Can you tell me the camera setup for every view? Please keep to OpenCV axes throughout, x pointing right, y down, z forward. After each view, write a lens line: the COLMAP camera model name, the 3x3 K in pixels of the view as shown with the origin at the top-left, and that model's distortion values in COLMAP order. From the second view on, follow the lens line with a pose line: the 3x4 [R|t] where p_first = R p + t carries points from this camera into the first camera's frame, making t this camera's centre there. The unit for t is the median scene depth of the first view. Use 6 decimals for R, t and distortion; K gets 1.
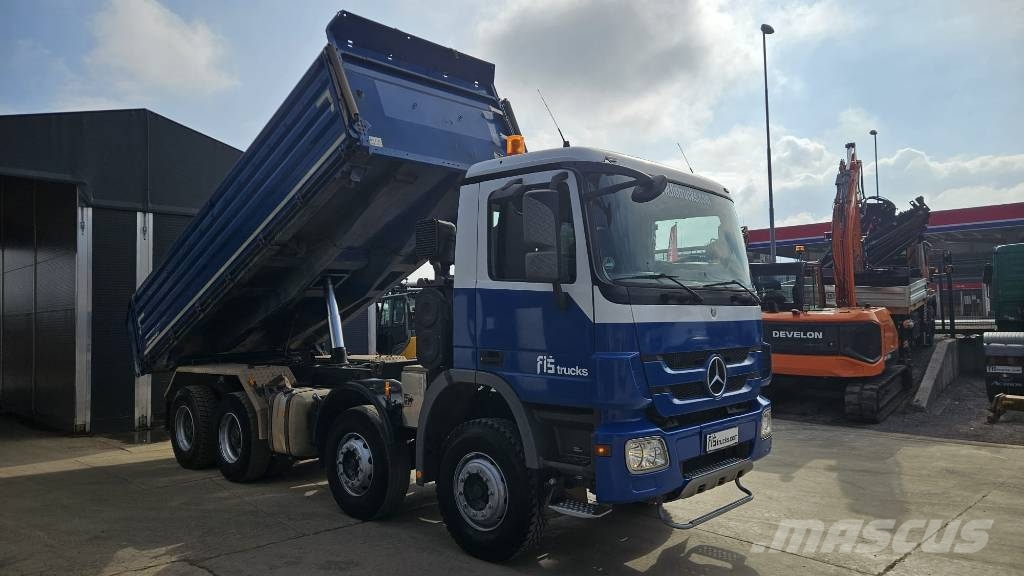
lens RADIAL K [[692.4, 0, 506.4], [0, 692.4, 279.0], [0, 0, 1]] dist [0.072903, -0.061386]
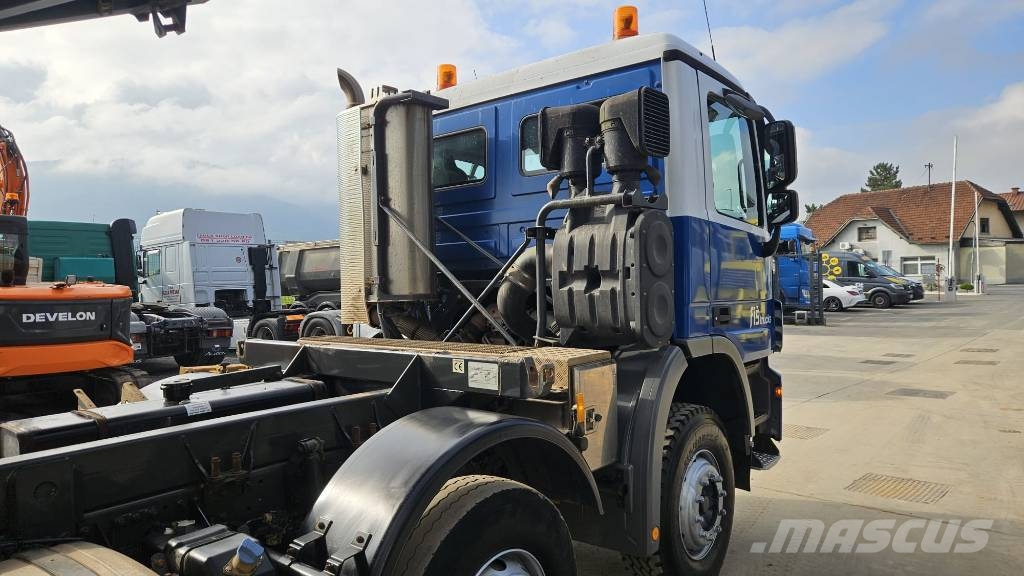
lens RADIAL K [[692.4, 0, 517.0], [0, 692.4, 293.5], [0, 0, 1]] dist [0.072903, -0.061386]
pose [[-0.083174, -0.000372, 0.996535, -0.490024], [-0.027791, 0.999612, -0.001946, 0.074186], [-0.996147, -0.027856, -0.083152, 0.982850]]
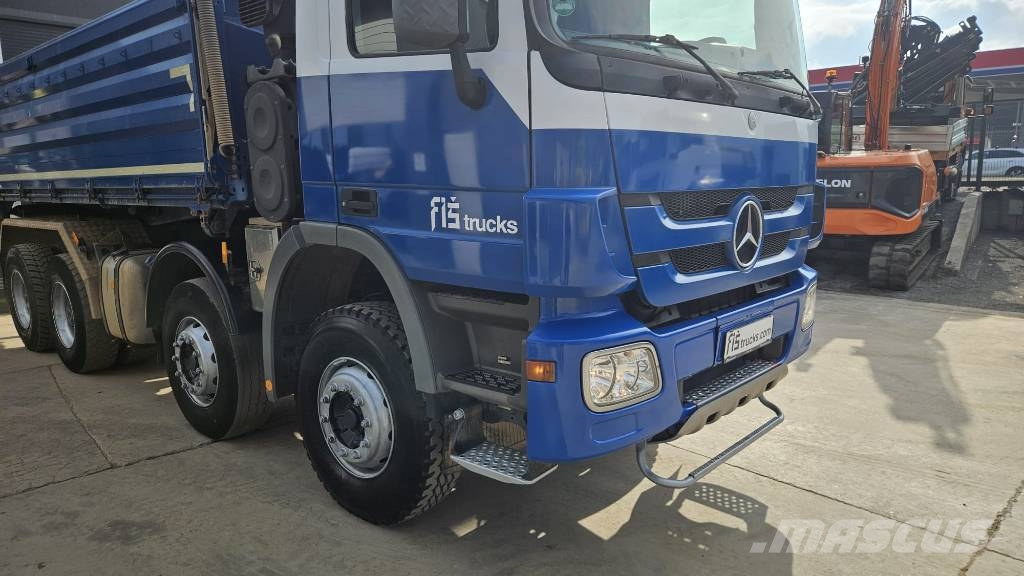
lens RADIAL K [[692.4, 0, 515.6], [0, 692.4, 288.9], [0, 0, 1]] dist [0.072903, -0.061386]
pose [[0.999522, 0.000655, 0.030920, 0.082216], [-0.007264, 0.976779, 0.214125, 0.056196], [-0.030062, -0.214247, 0.976317, 0.395896]]
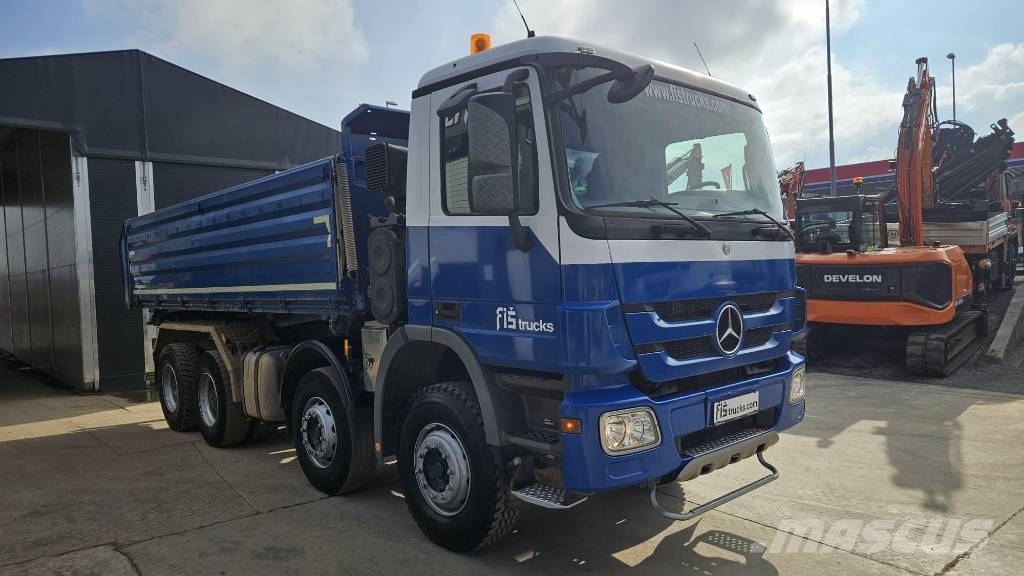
lens RADIAL K [[692.4, 0, 510.1], [0, 692.4, 285.2], [0, 0, 1]] dist [0.072903, -0.061386]
pose [[0.997145, -0.015758, -0.073852, 0.104386], [0.021463, 0.996792, 0.077105, 0.021038], [0.072400, -0.078470, 0.994284, 0.183627]]
